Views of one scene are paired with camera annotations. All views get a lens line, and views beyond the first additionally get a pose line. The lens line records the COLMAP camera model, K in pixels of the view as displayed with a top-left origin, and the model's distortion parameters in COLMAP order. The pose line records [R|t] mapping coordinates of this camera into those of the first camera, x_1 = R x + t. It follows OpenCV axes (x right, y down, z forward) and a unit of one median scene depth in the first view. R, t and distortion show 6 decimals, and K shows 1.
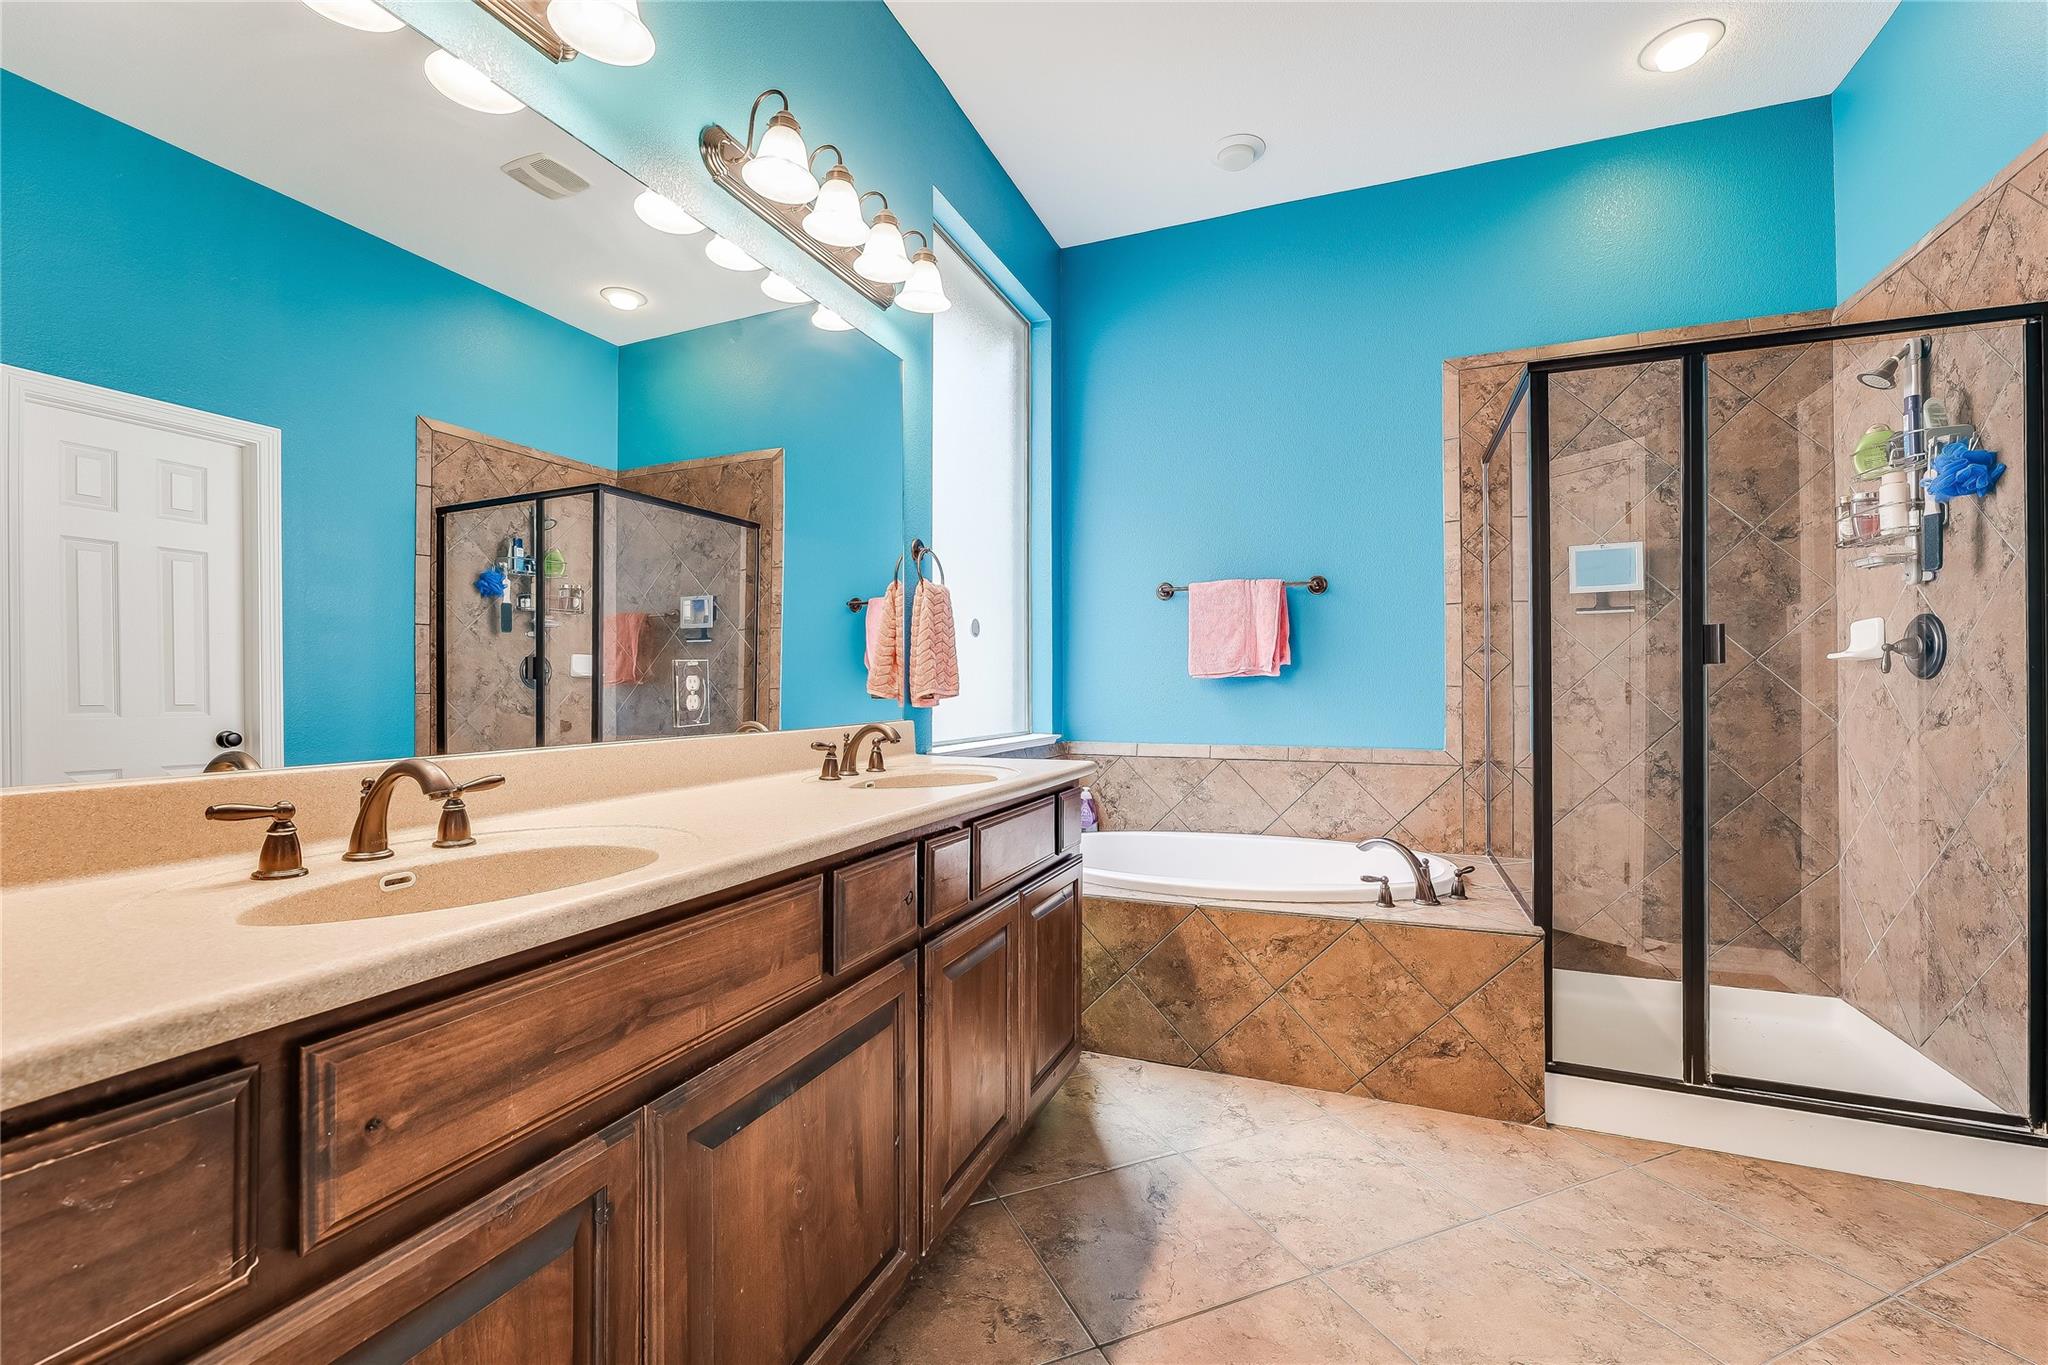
lens RADIAL K [[846.0, 0, 1027.8], [0, 846.0, 675.6], [0, 0, 1]] dist [0.002168, 0.000063]
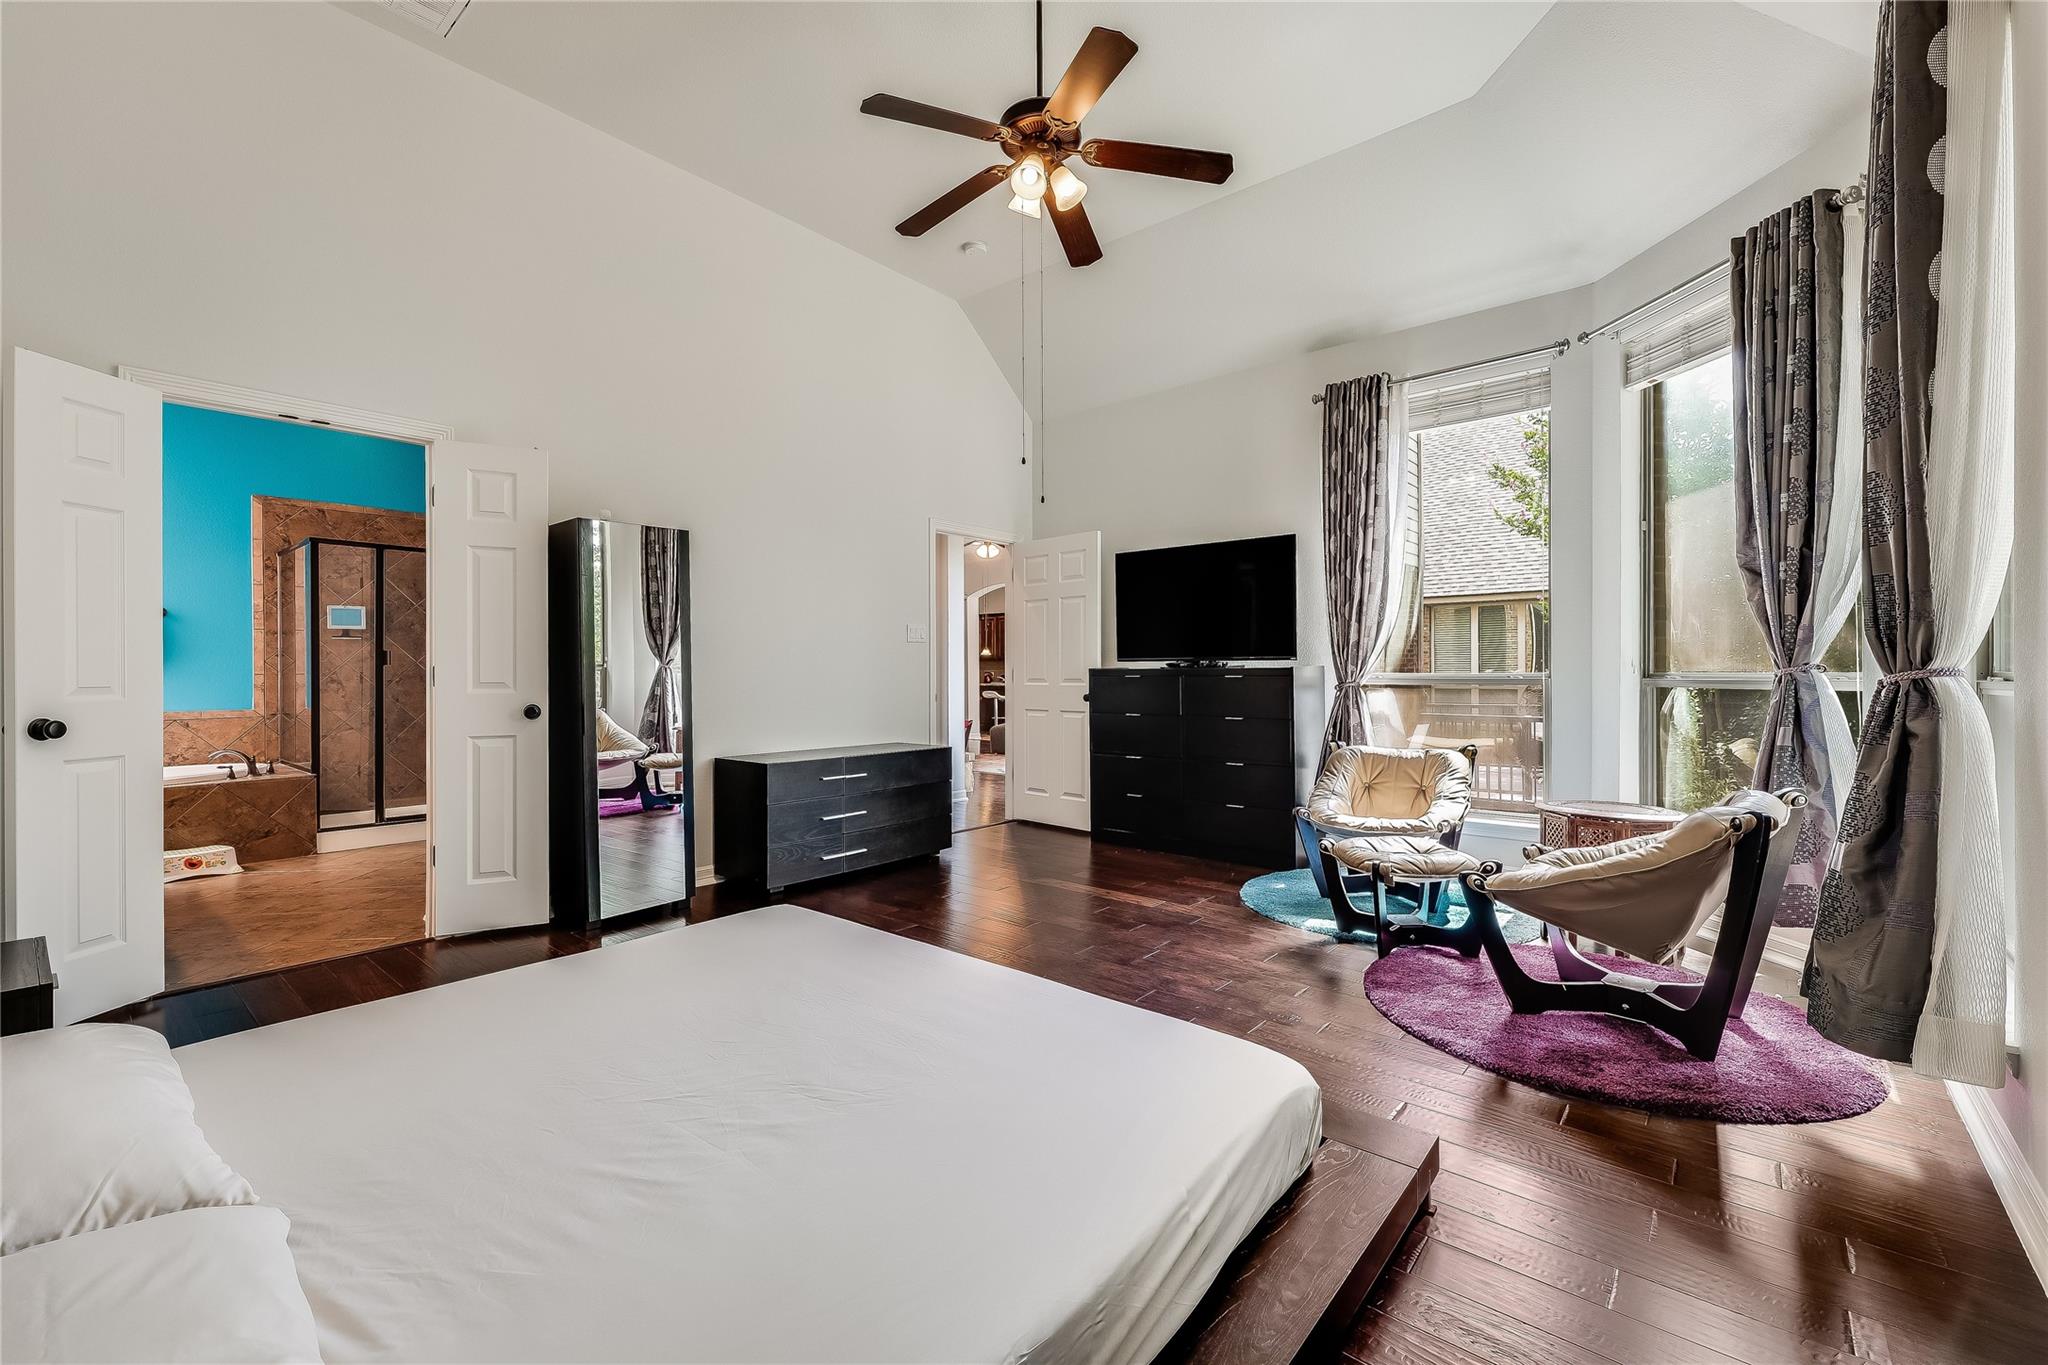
lens RADIAL K [[846.0, 0, 1027.1], [0, 846.0, 674.2], [0, 0, 1]] dist [0.002168, 0.000063]
pose [[0.300990, 0.002430, 0.953624, -0.809796], [-0.002774, 0.999995, -0.001672, 0.011746], [-0.953623, -0.002142, 0.300995, -1.236613]]
